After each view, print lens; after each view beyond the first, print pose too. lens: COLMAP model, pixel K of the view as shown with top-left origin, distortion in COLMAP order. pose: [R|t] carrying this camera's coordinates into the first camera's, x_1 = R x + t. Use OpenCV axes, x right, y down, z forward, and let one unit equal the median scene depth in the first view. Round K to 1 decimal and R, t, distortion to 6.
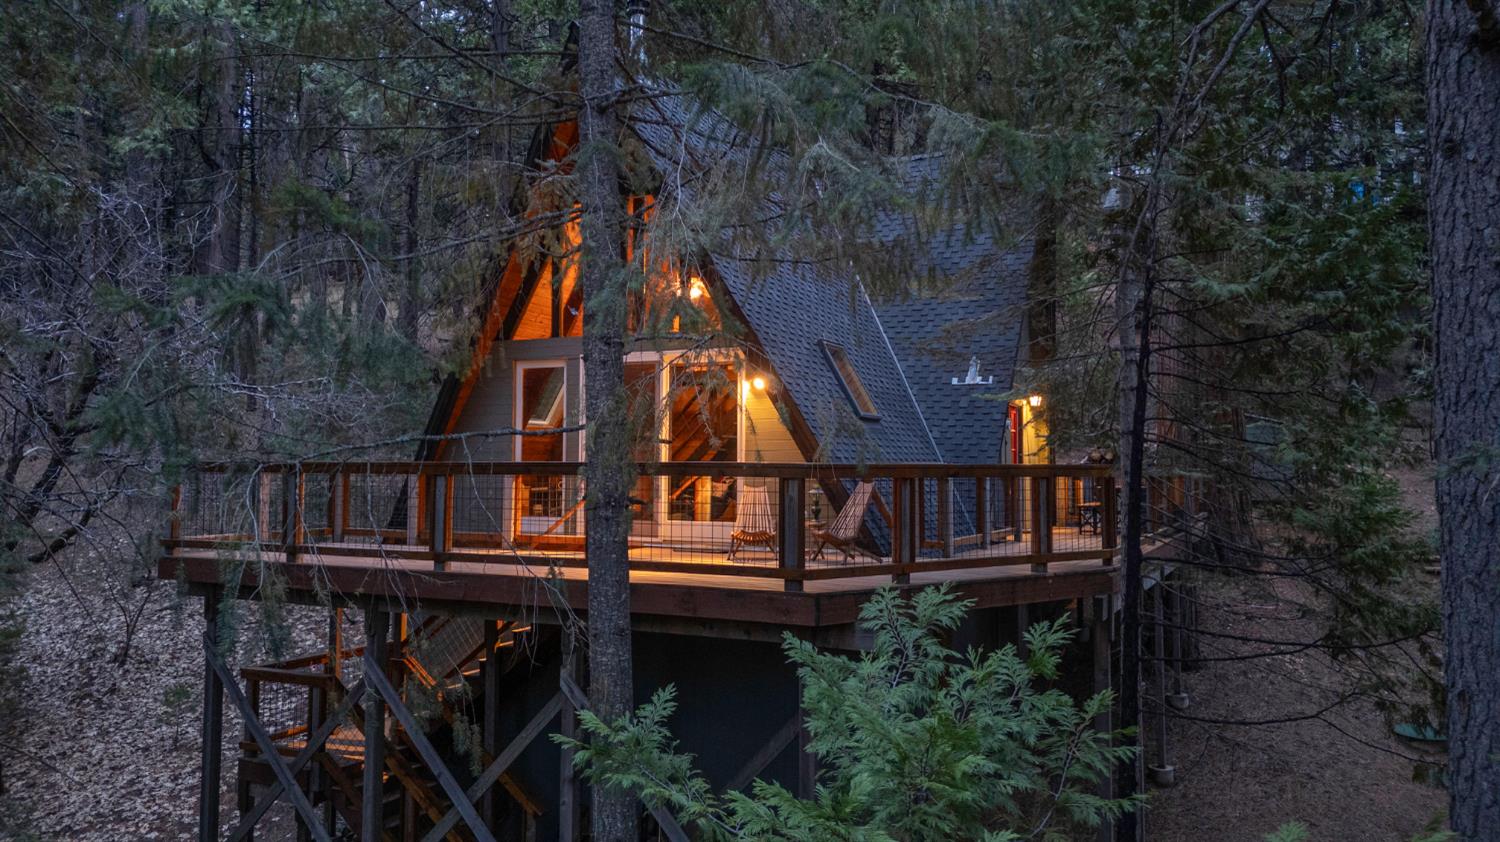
lens RADIAL K [[1115.8, 0, 750.7], [0, 1115.8, 381.6], [0, 0, 1]] dist [0.031635, -0.002845]
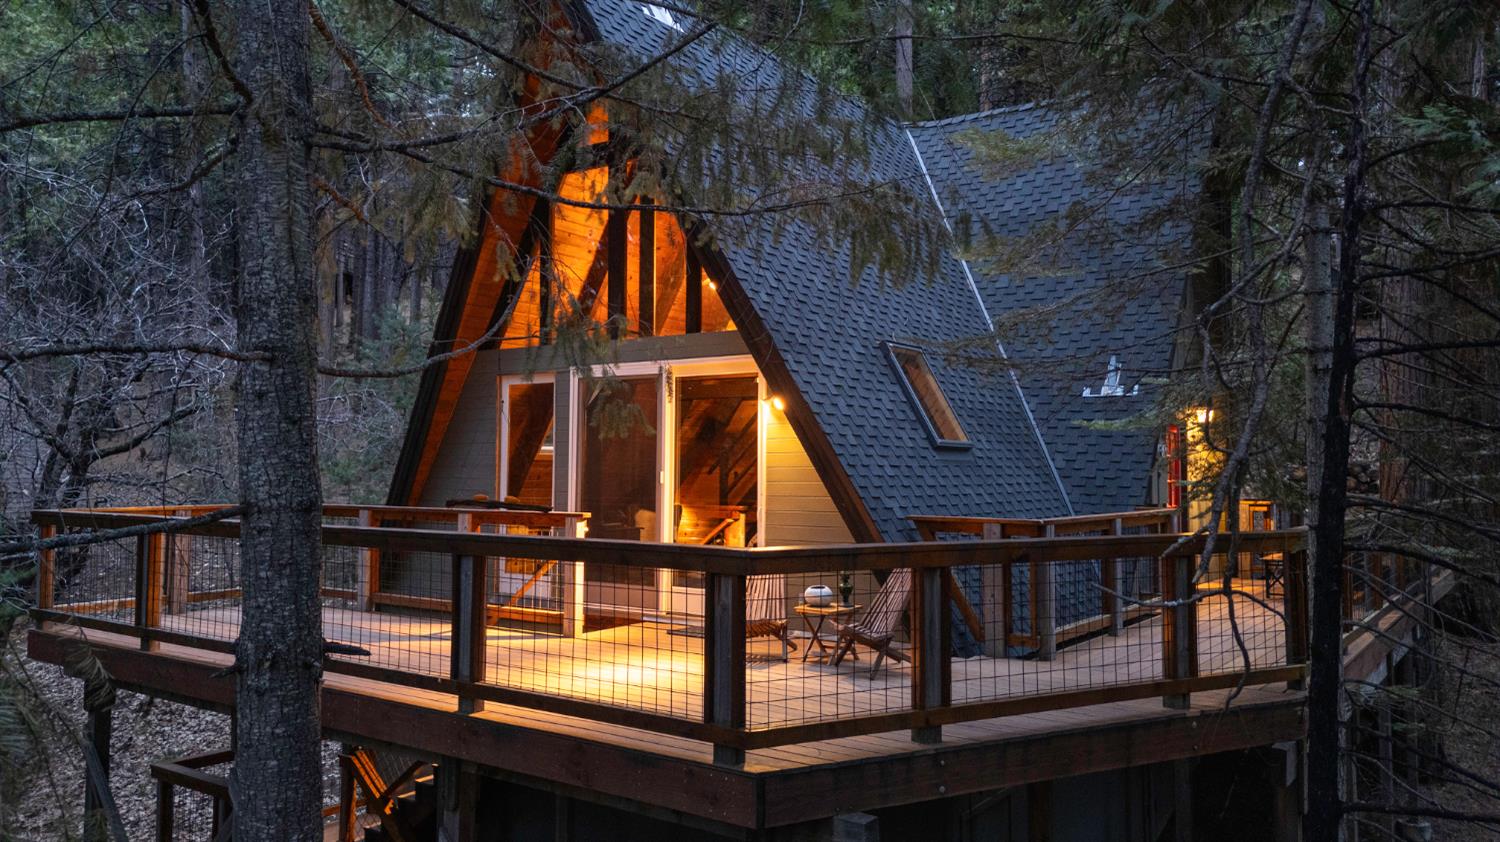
lens RADIAL K [[1115.8, 0, 750.7], [0, 1115.8, 381.6], [0, 0, 1]] dist [0.031635, -0.002845]
pose [[0.987163, -0.012621, -0.159217, 0.093106], [0.012281, 0.999920, -0.003120, -0.009637], [0.159243, 0.001125, 0.987239, 0.254473]]
